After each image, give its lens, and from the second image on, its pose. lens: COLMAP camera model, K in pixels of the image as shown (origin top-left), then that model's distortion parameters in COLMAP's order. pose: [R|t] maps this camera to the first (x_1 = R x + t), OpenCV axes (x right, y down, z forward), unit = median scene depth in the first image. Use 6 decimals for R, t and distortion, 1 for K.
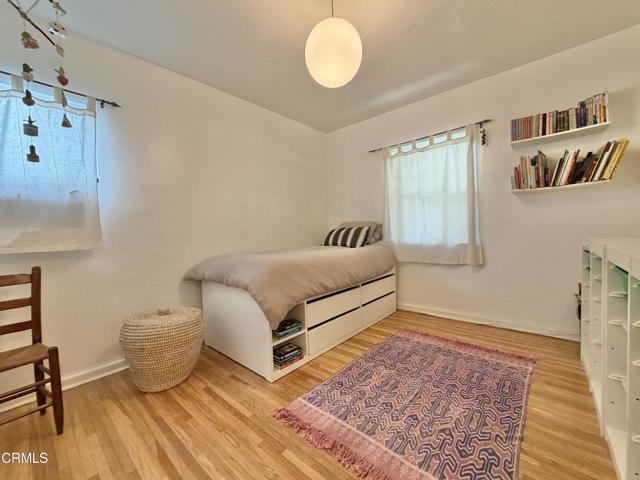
lens RADIAL K [[258.8, 0, 320.0], [0, 258.8, 240.0], [0, 0, 1]] dist [0.001072, 0.000003]
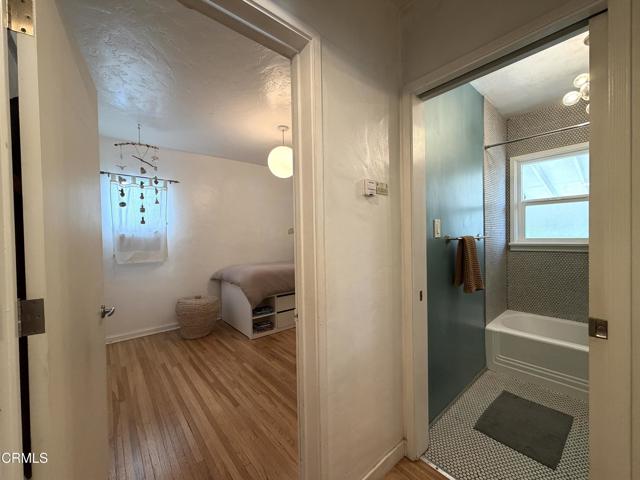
lens RADIAL K [[258.8, 0, 320.0], [0, 258.8, 240.0], [0, 0, 1]] dist [0.001072, 0.000003]
pose [[0.987564, 0.018619, -0.156111, 0.534099], [-0.021488, 0.999629, -0.016715, -0.111268], [0.155742, 0.019862, 0.987598, -0.681961]]
